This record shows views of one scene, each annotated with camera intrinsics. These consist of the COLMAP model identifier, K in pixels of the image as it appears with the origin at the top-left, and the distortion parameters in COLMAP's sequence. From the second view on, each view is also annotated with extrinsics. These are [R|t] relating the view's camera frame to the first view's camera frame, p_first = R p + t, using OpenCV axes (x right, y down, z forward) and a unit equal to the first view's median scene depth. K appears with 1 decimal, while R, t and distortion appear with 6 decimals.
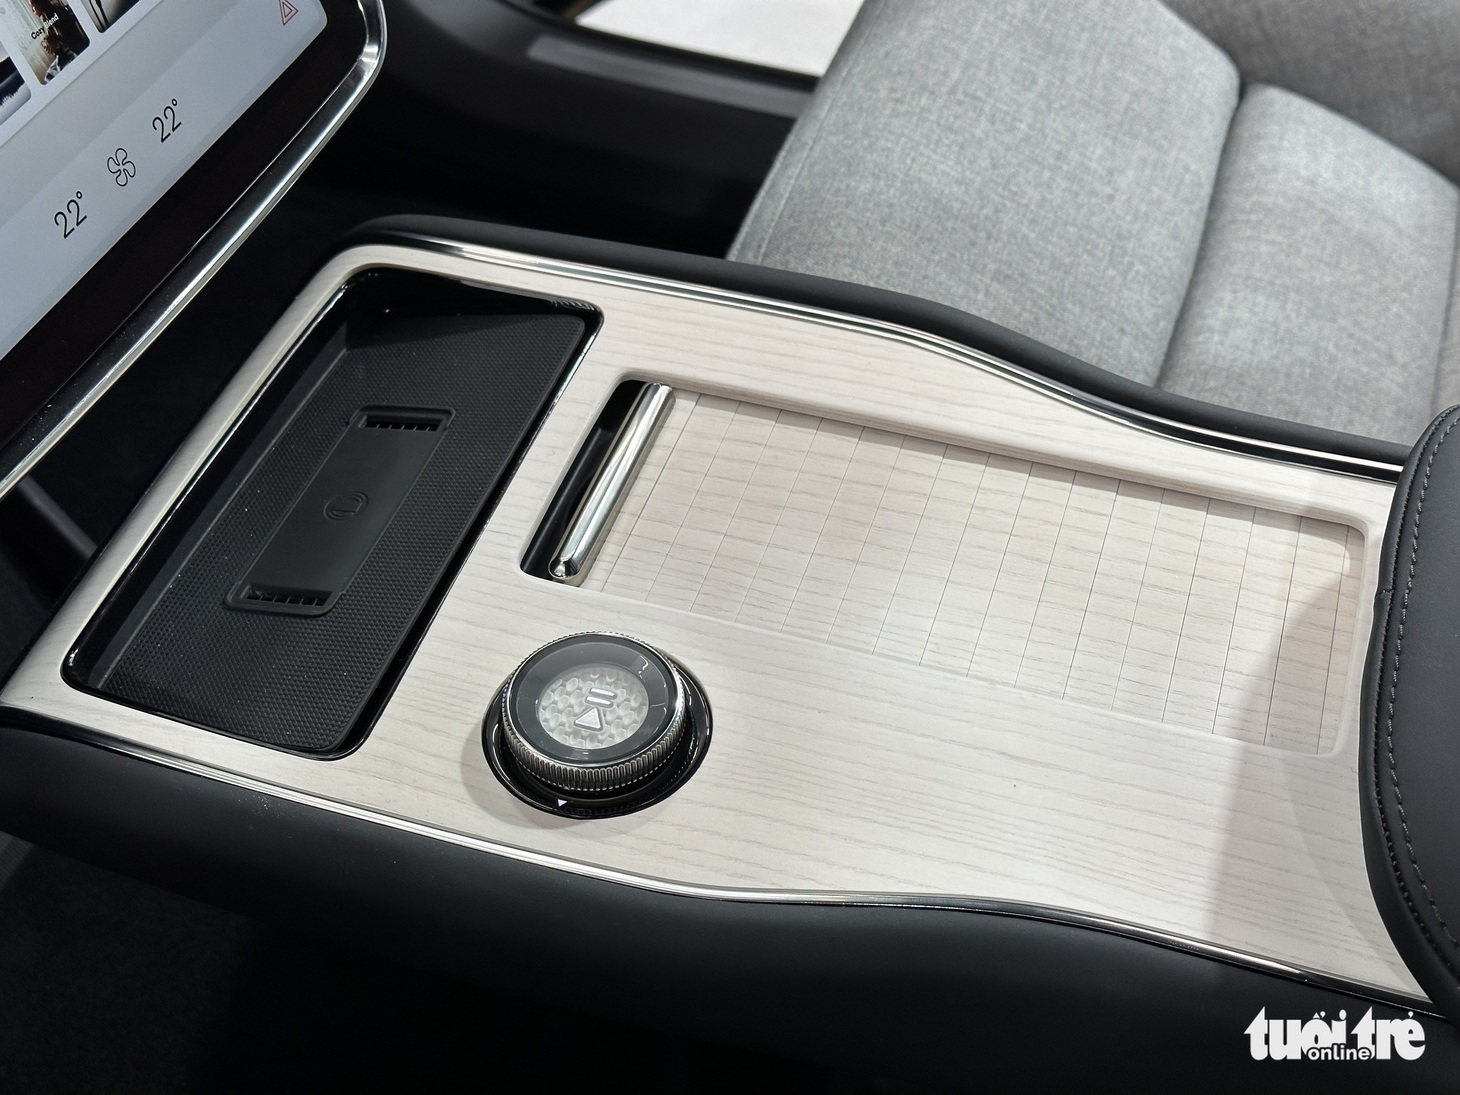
lens RADIAL K [[1997.1, 0, 730.0], [0, 1997.1, 547.5], [0, 0, 1]] dist [0.386161, -1.368079]
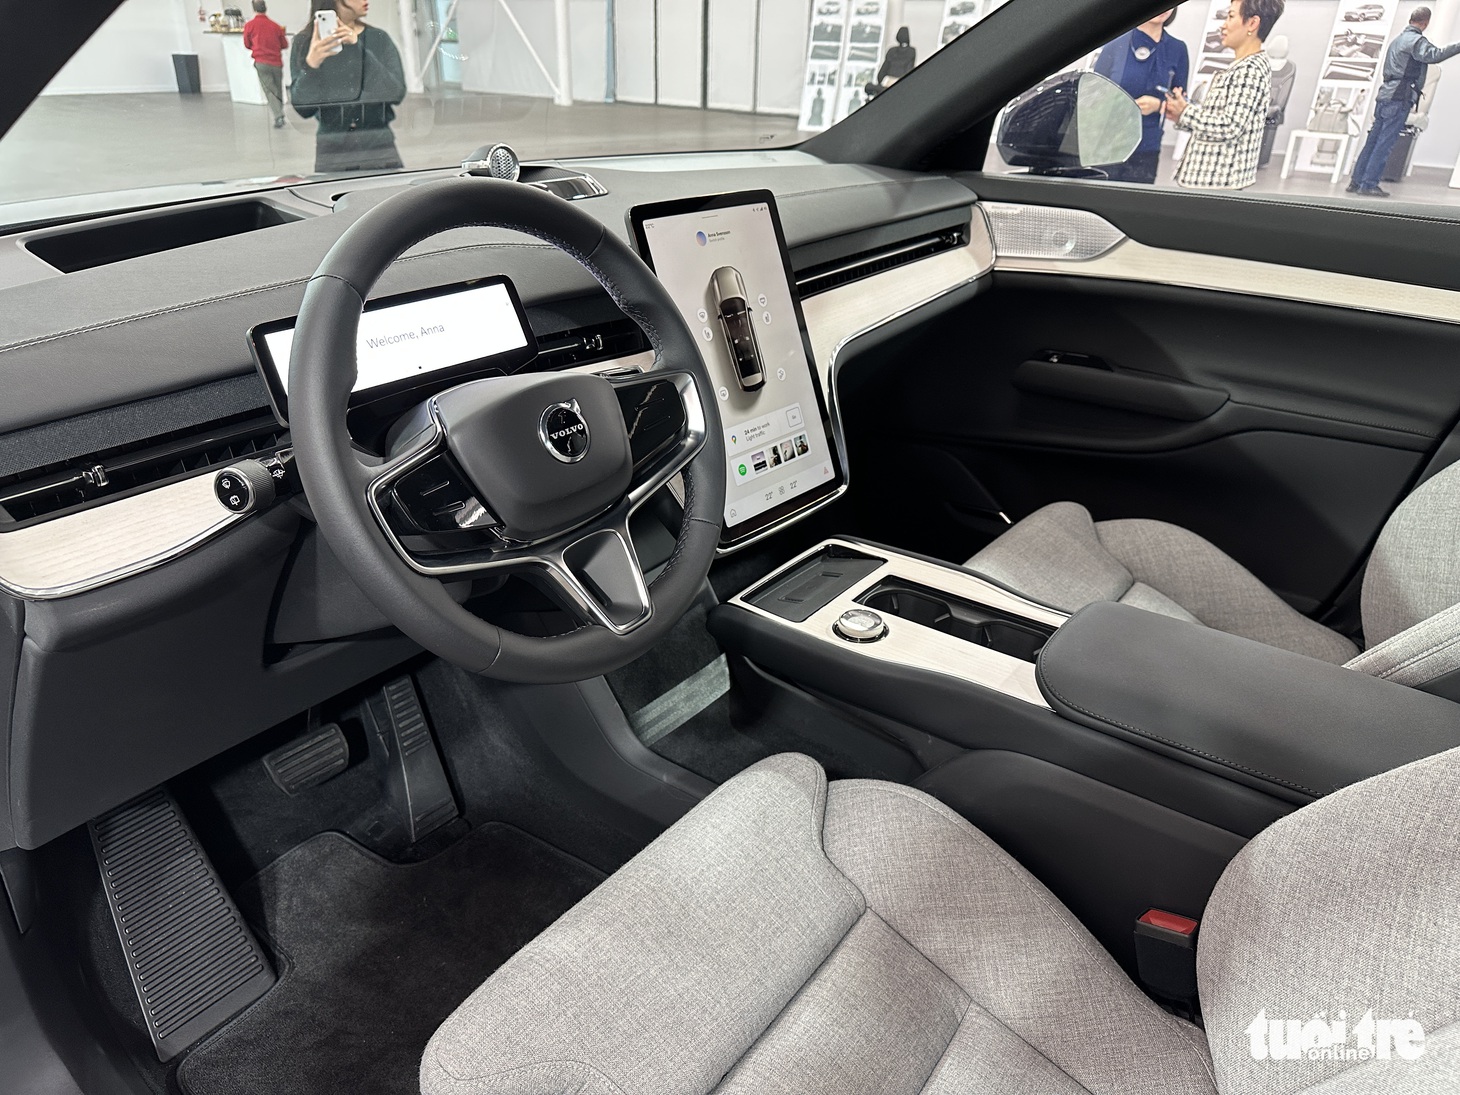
lens RADIAL K [[1016.7, 0, 730.0], [0, 1016.7, 547.5], [0, 0, 1]] dist [0.107725, -0.187163]
pose [[0.940346, 0.150280, -0.305230, 0.264627], [-0.244552, 0.922279, -0.299326, 0.564194], [0.236525, 0.356115, 0.904012, -0.894007]]
